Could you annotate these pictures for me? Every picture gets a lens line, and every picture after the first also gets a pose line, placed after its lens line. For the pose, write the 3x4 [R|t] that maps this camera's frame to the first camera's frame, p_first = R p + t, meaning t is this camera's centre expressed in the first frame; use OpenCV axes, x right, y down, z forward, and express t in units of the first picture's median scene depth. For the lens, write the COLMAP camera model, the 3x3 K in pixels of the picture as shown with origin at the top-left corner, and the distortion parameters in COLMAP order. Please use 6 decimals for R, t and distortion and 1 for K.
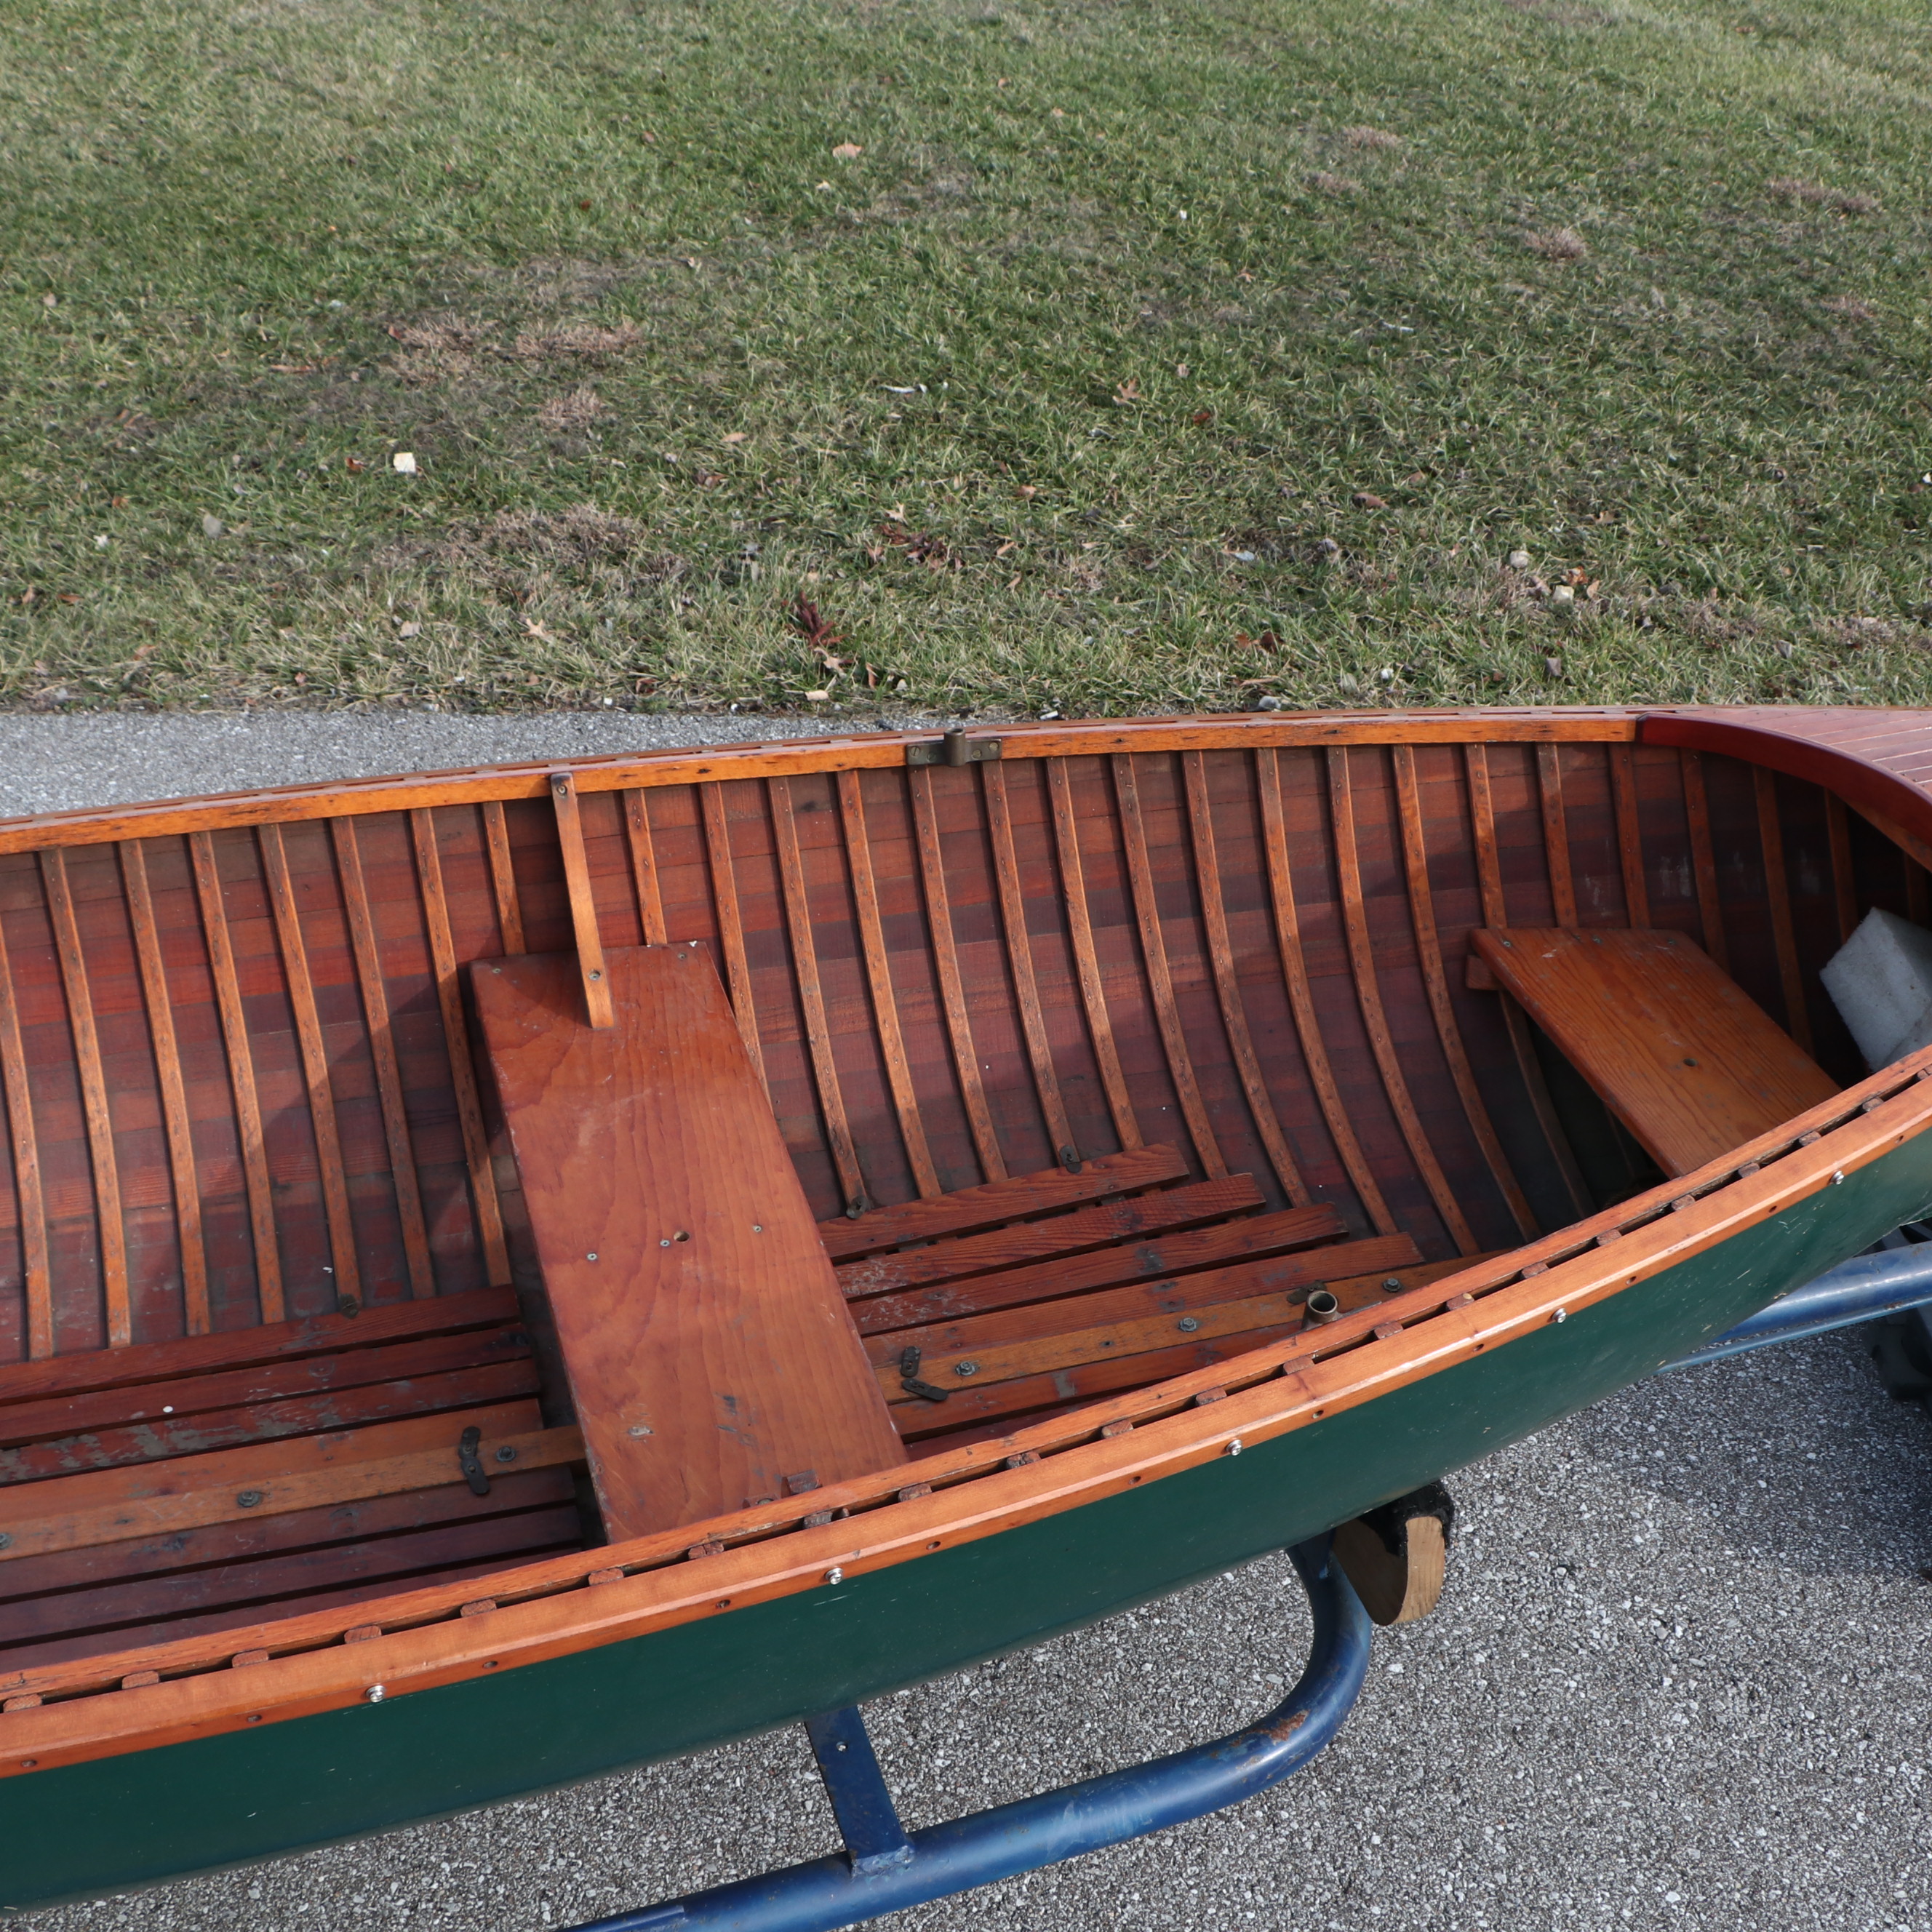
lens RADIAL K [[2386.3, 0, 959.0], [0, 2386.3, 967.7], [0, 0, 1]] dist [-0.192827, 0.177536]
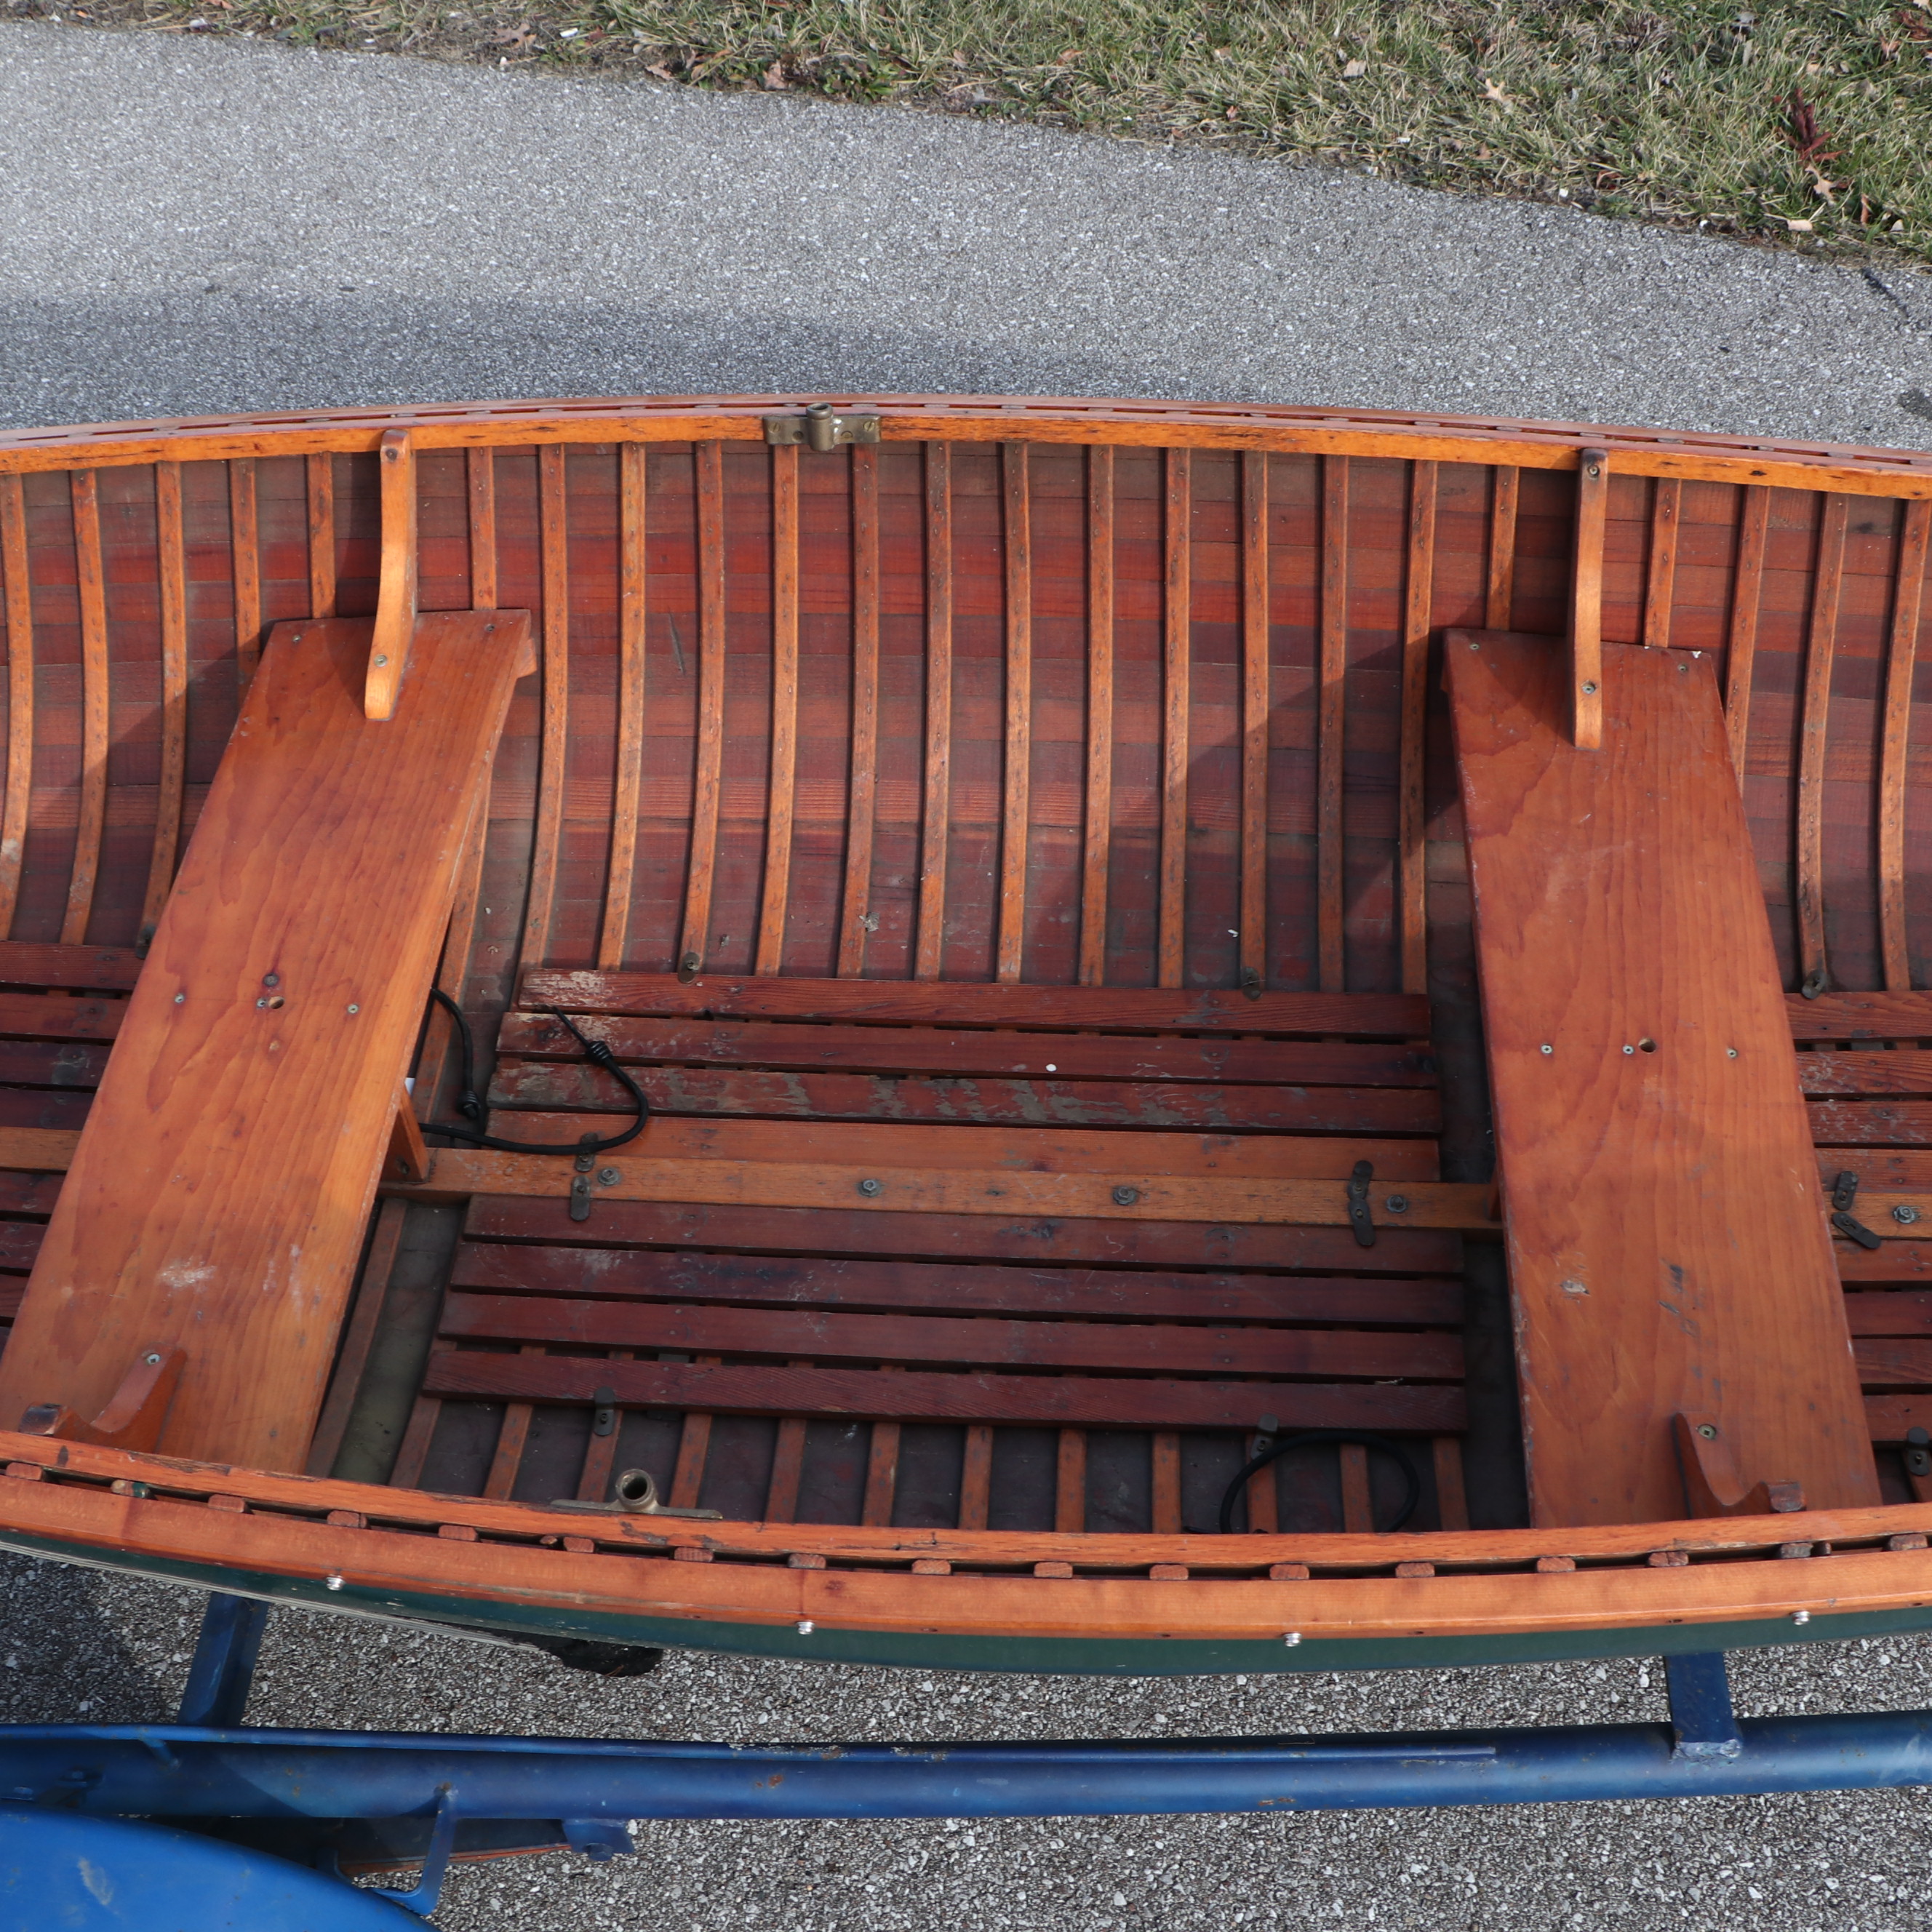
lens RADIAL K [[2386.3, 0, 959.0], [0, 2386.3, 967.7], [0, 0, 1]] dist [-0.192827, 0.177536]
pose [[0.935265, 0.228859, -0.270006, -0.086270], [-0.144374, 0.943161, 0.299338, -0.097049], [0.323166, -0.240979, 0.915147, 0.073745]]
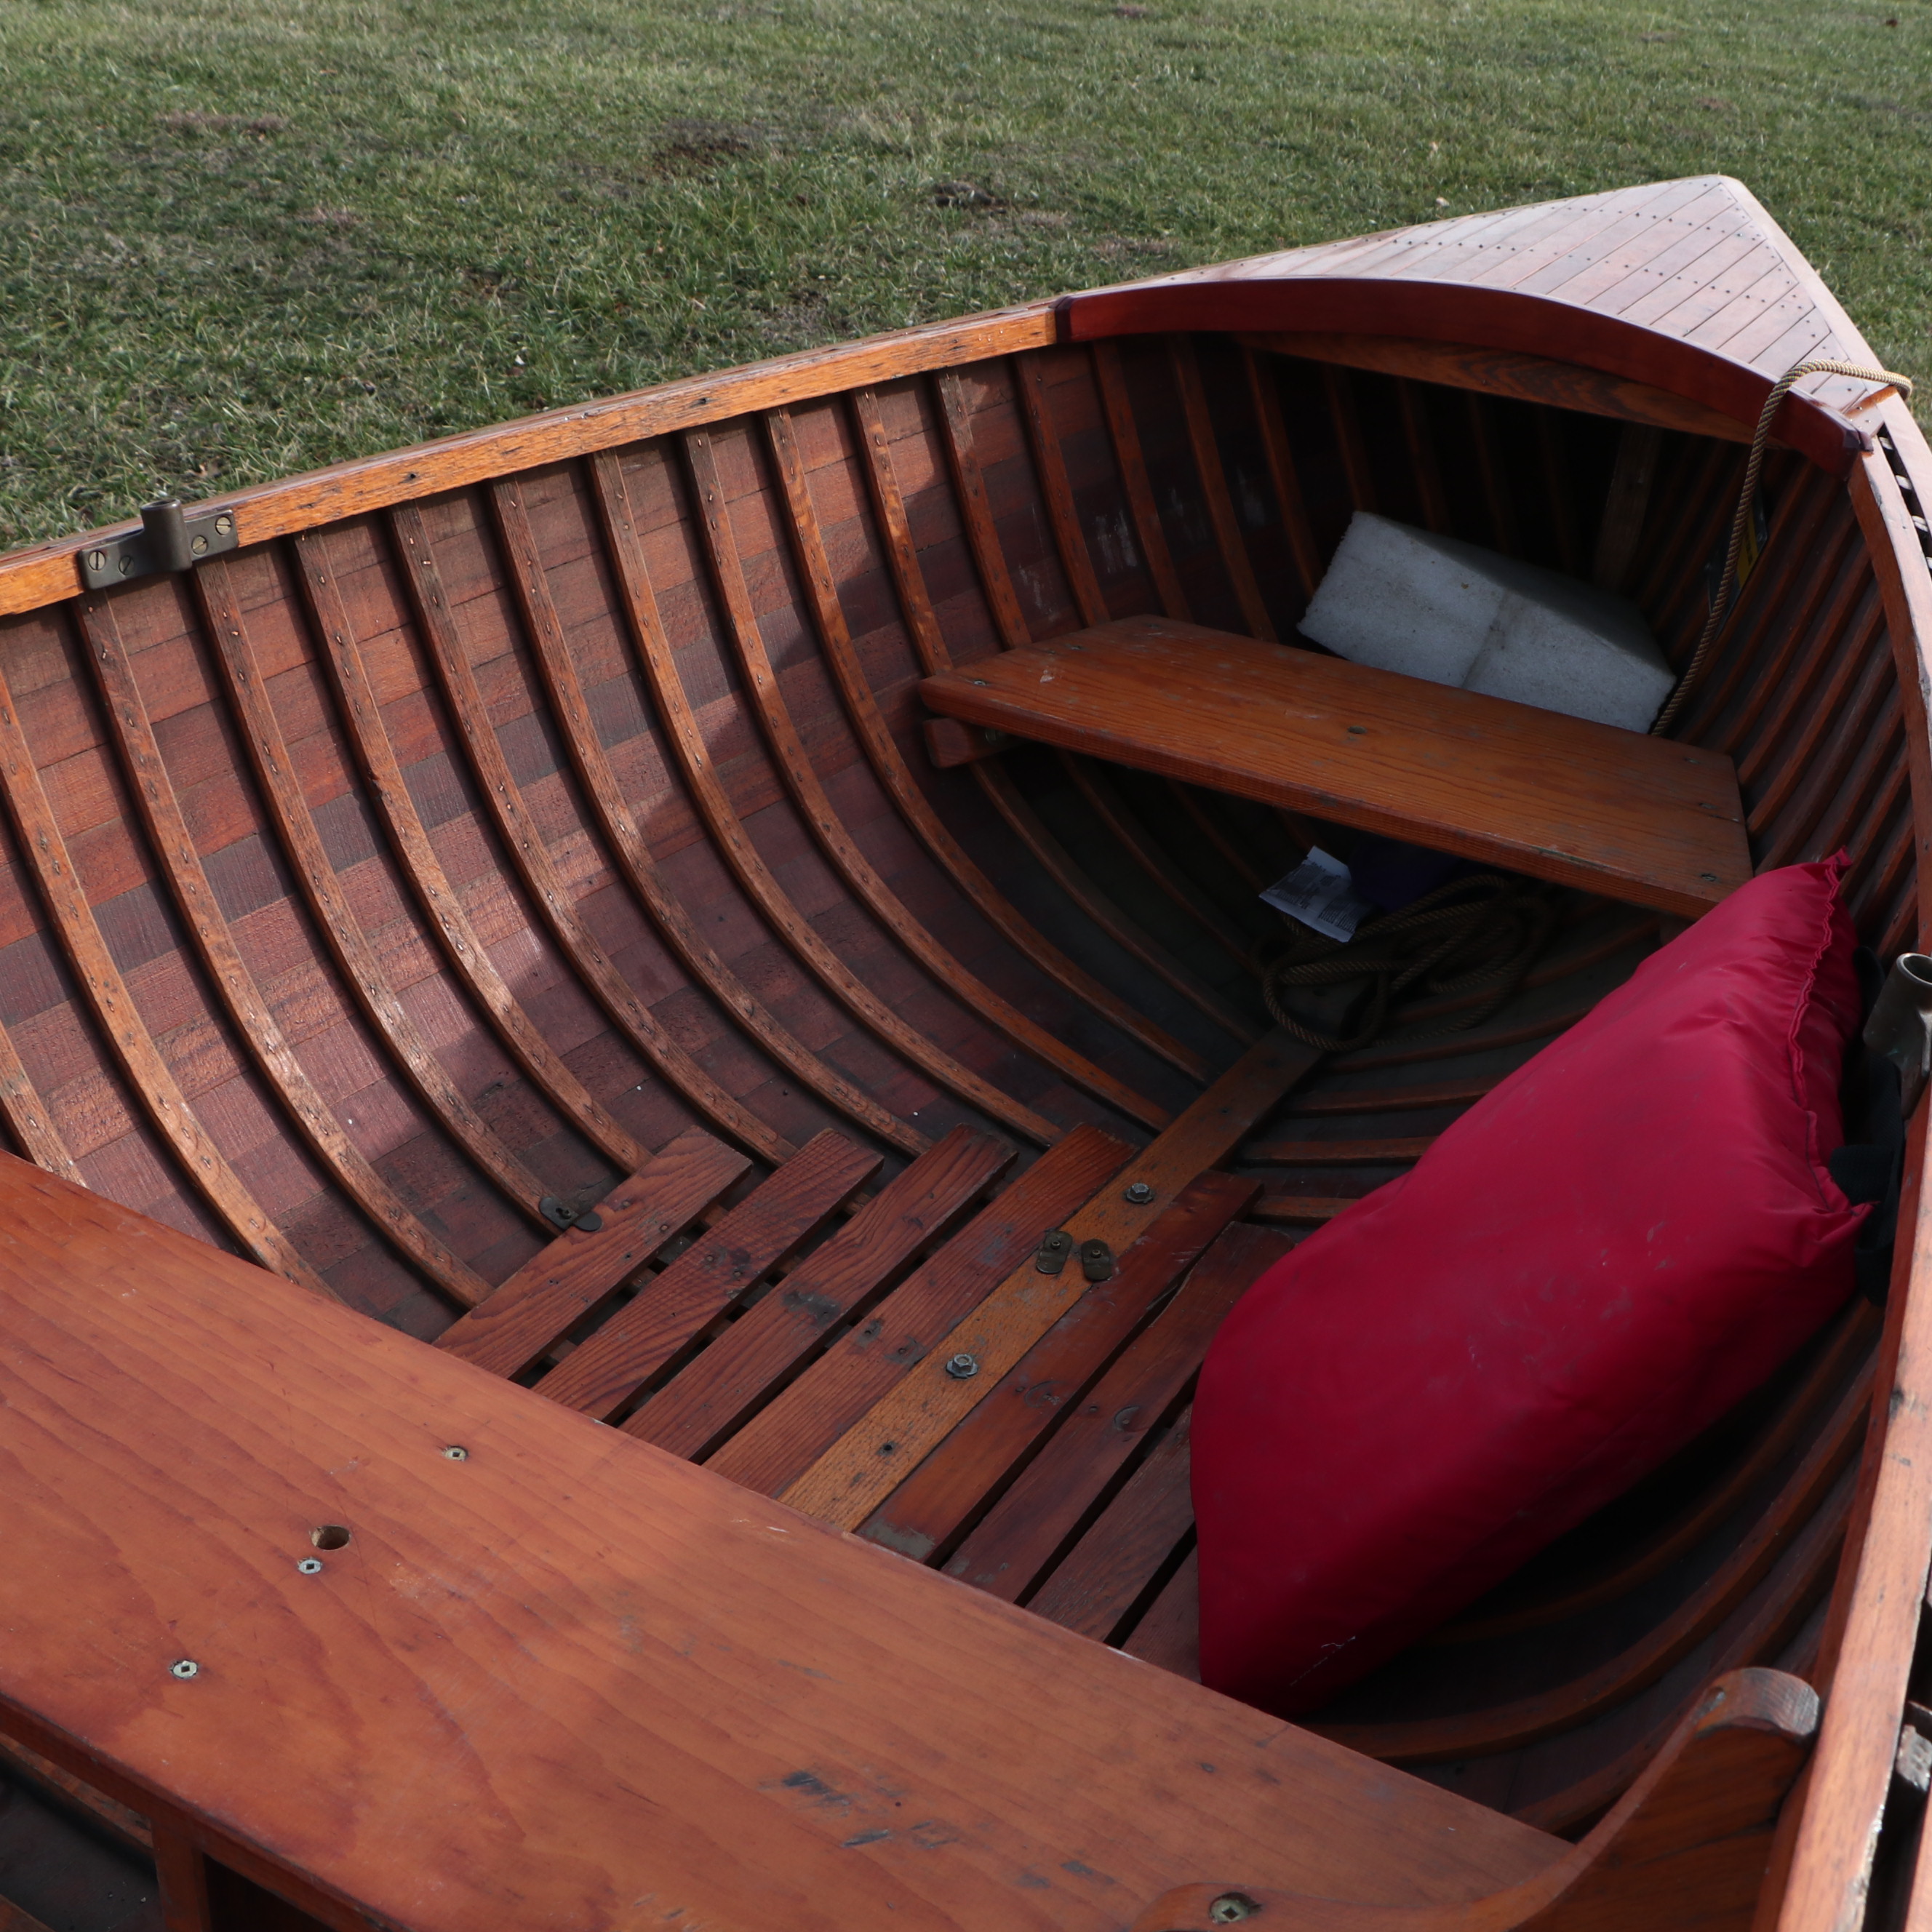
lens RADIAL K [[2516.0, 0, 966.0], [0, 2516.0, 966.0], [0, 0, 1]] dist [-0.130446, 0.023763]
pose [[0.726093, -0.297319, 0.619992, -0.188645], [0.343111, 0.938066, 0.048025, 0.023863], [-0.595872, 0.177856, 0.783137, 0.384942]]
